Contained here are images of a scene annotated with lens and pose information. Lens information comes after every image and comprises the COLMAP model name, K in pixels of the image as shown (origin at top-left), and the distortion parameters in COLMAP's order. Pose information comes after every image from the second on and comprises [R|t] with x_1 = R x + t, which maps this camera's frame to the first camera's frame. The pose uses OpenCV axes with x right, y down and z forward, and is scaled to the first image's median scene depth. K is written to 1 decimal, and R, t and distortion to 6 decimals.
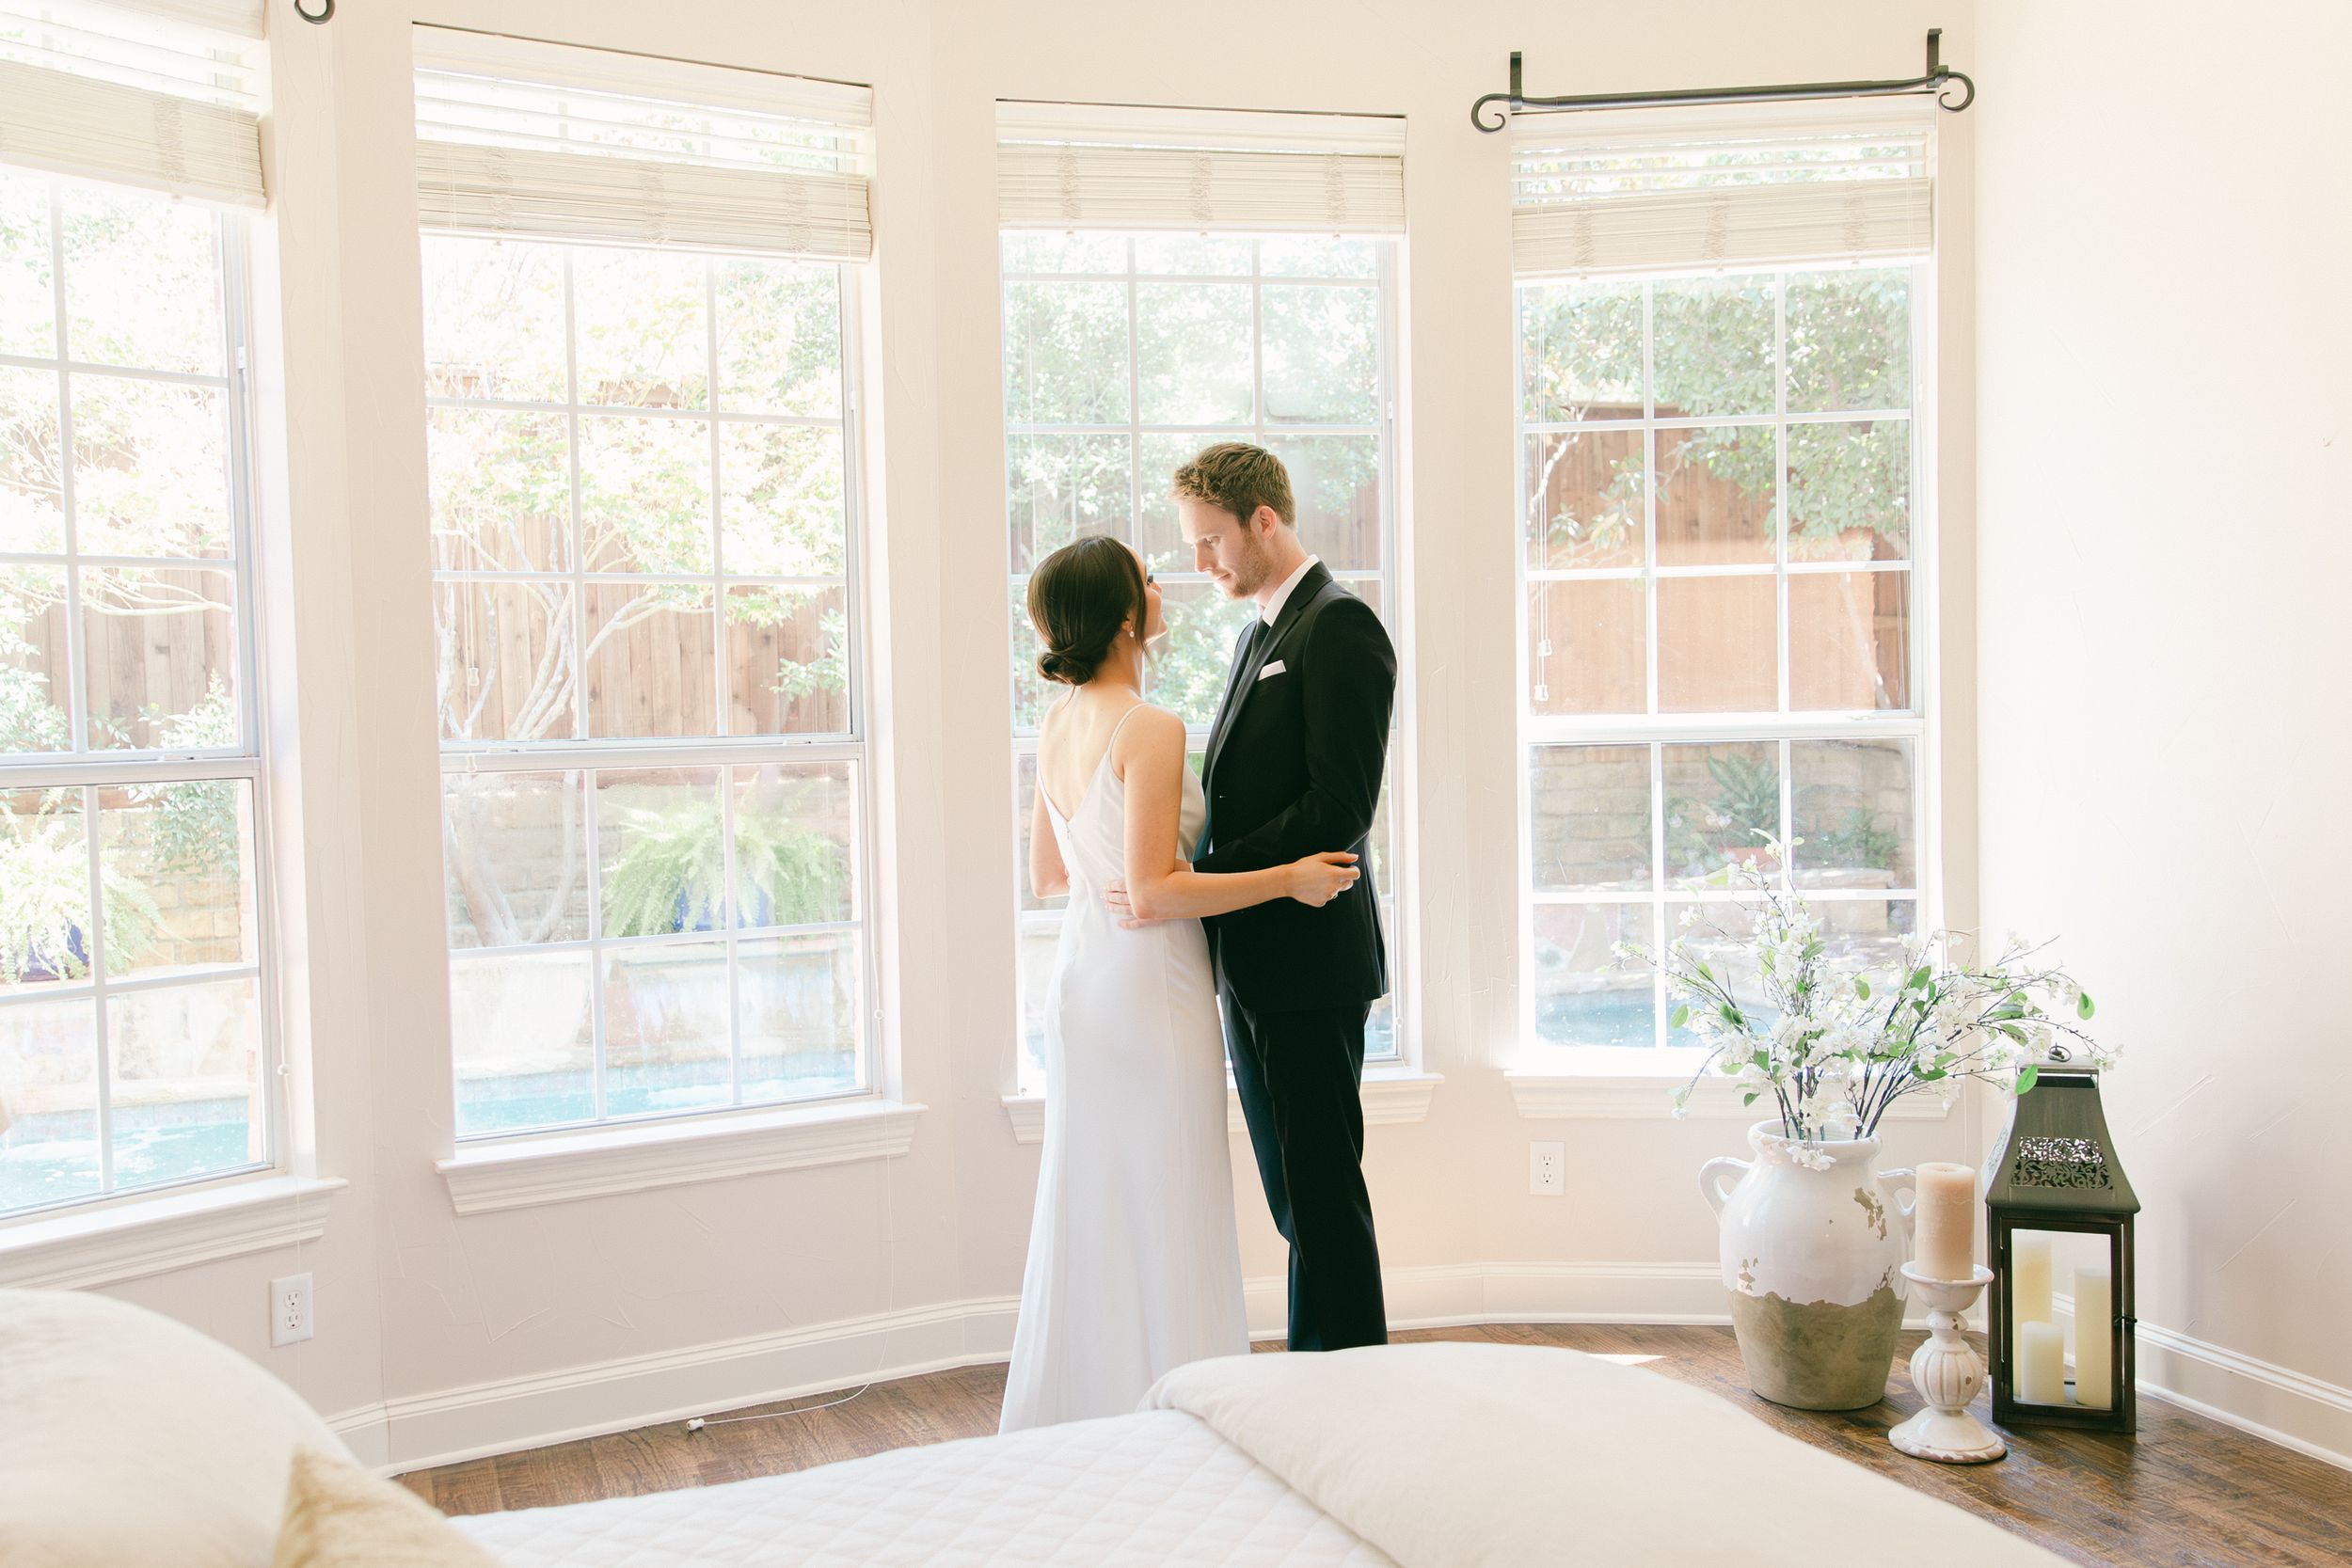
lens RADIAL K [[1613.7, 0, 1176.0], [0, 1613.7, 784.0], [0, 0, 1]] dist [0.000877, 0.004291]
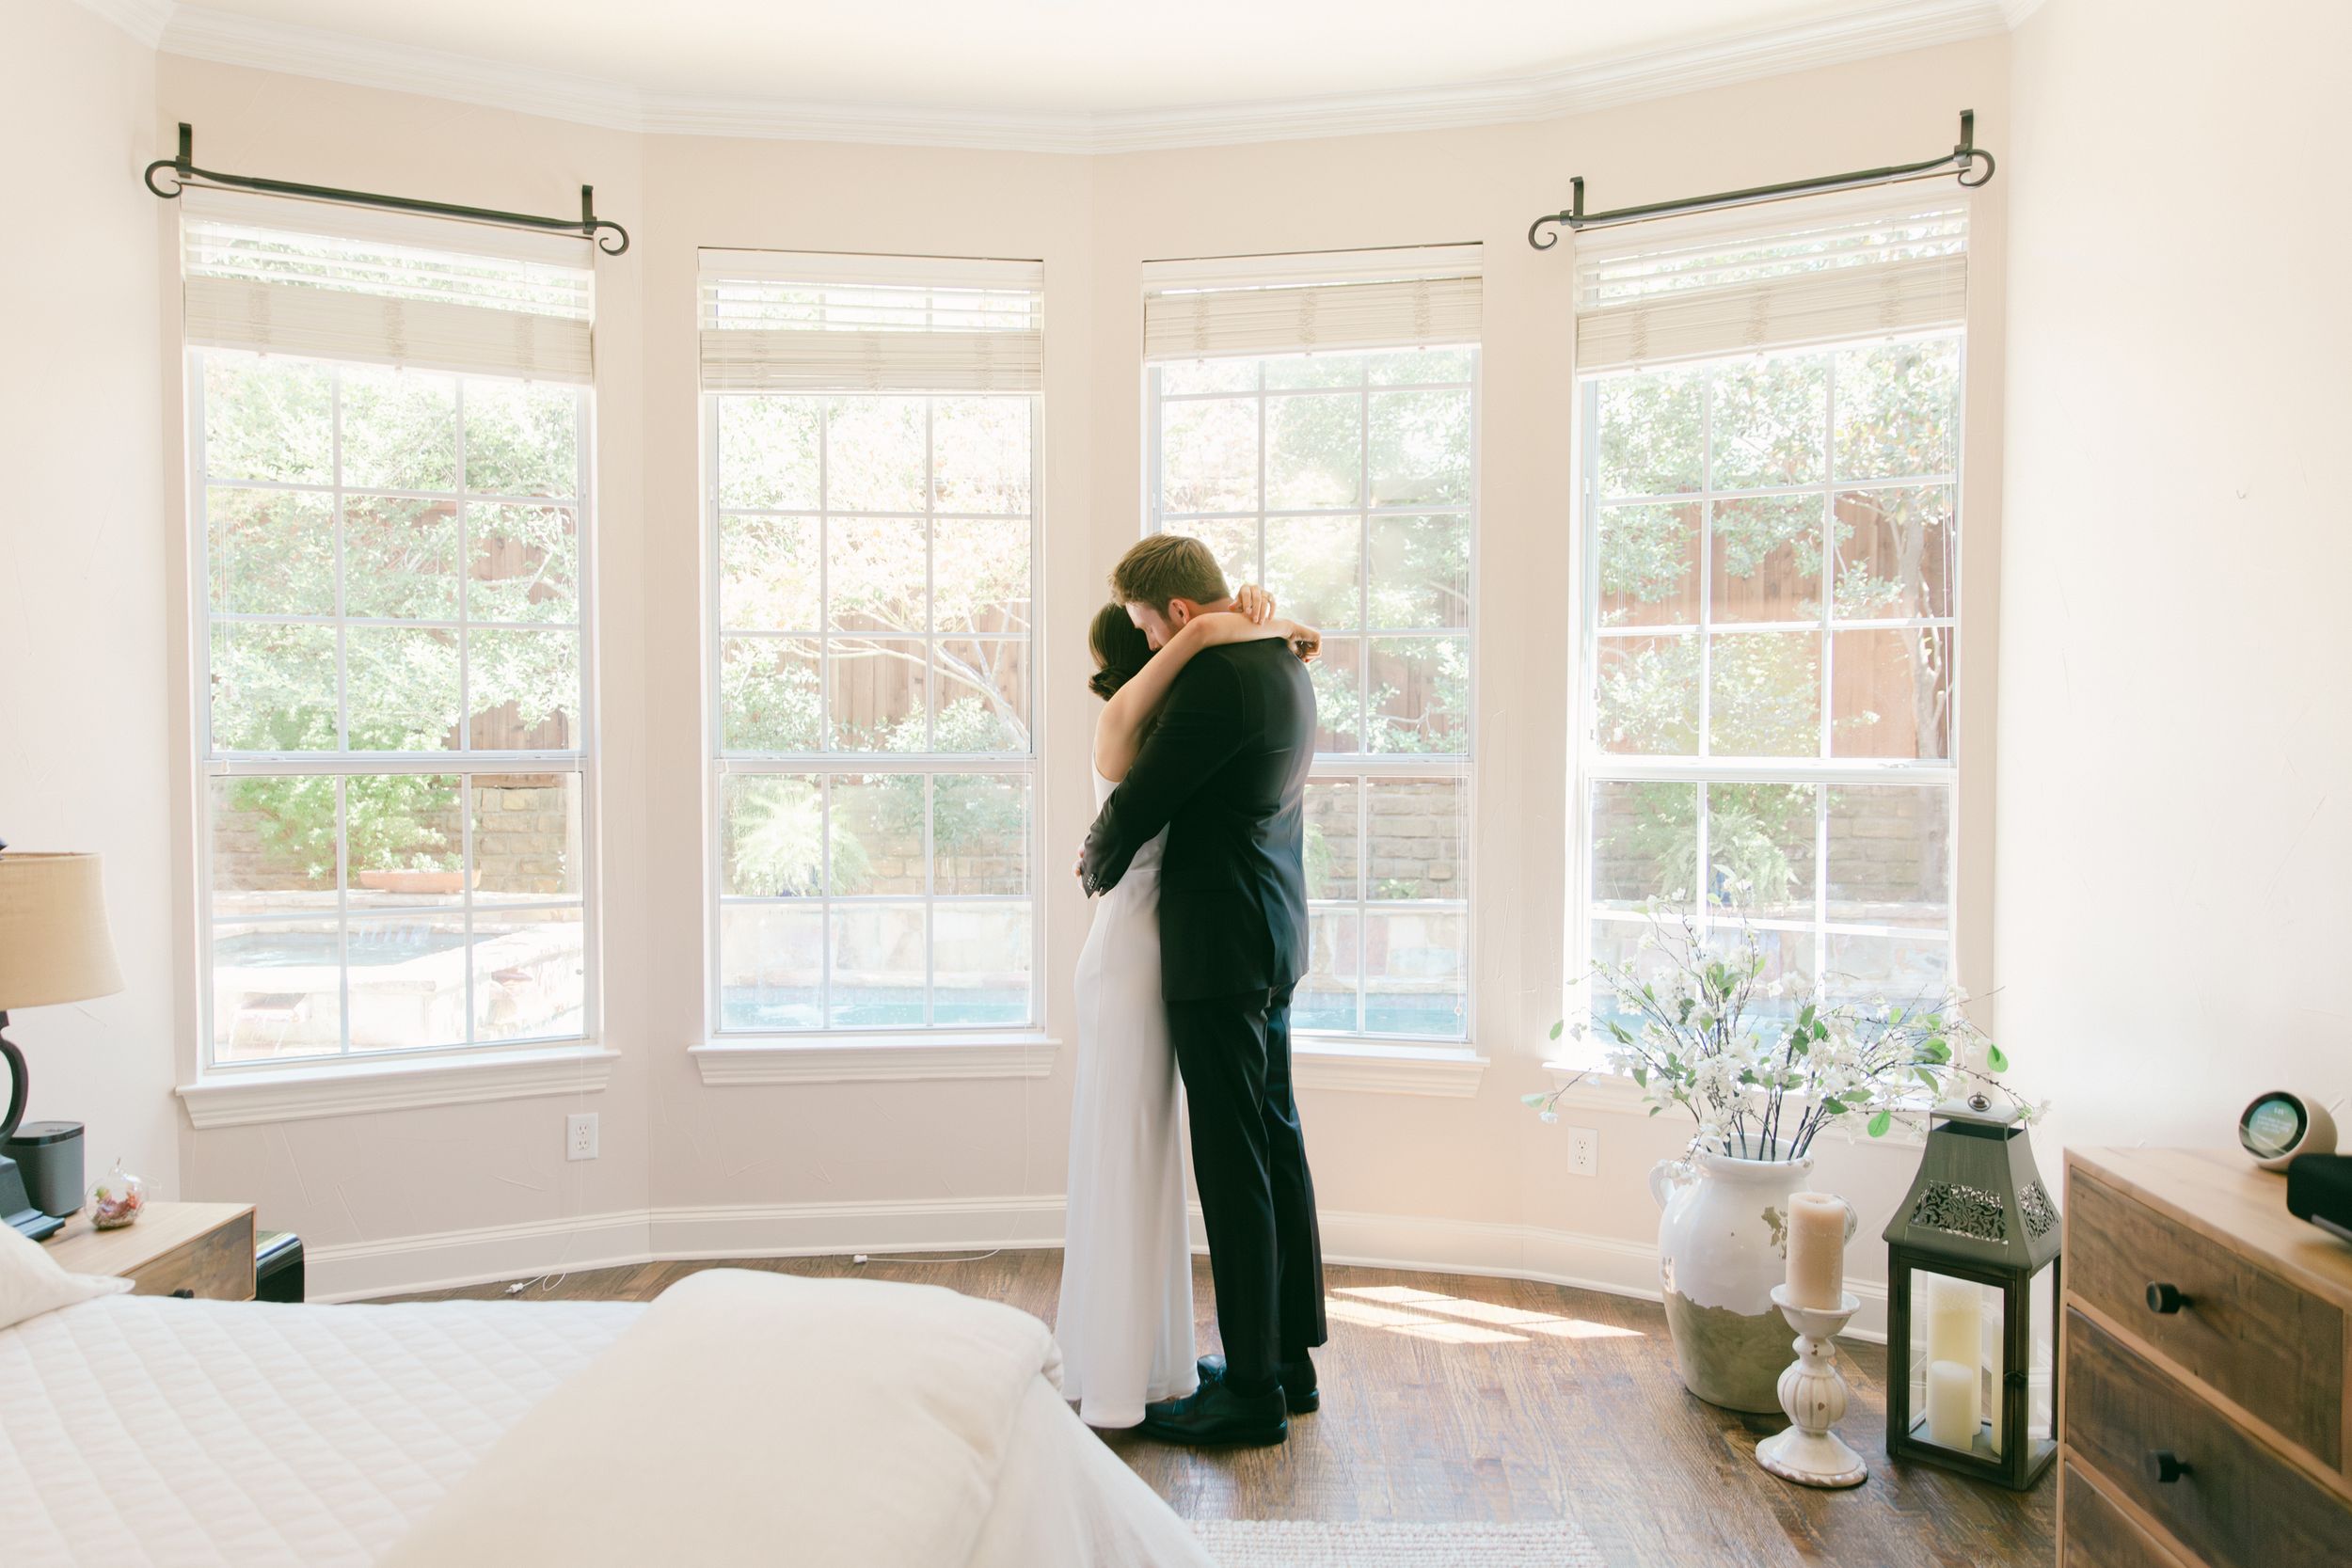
lens RADIAL K [[1252.3, 0, 1176.0], [0, 1252.3, 784.0], [0, 0, 1]] dist [0.001989, -0.000819]
pose [[0.948787, 0.036503, -0.313801, 0.278971], [-0.038130, 0.999272, 0.000953, -0.013865], [0.313607, 0.011061, 0.949488, 0.081550]]
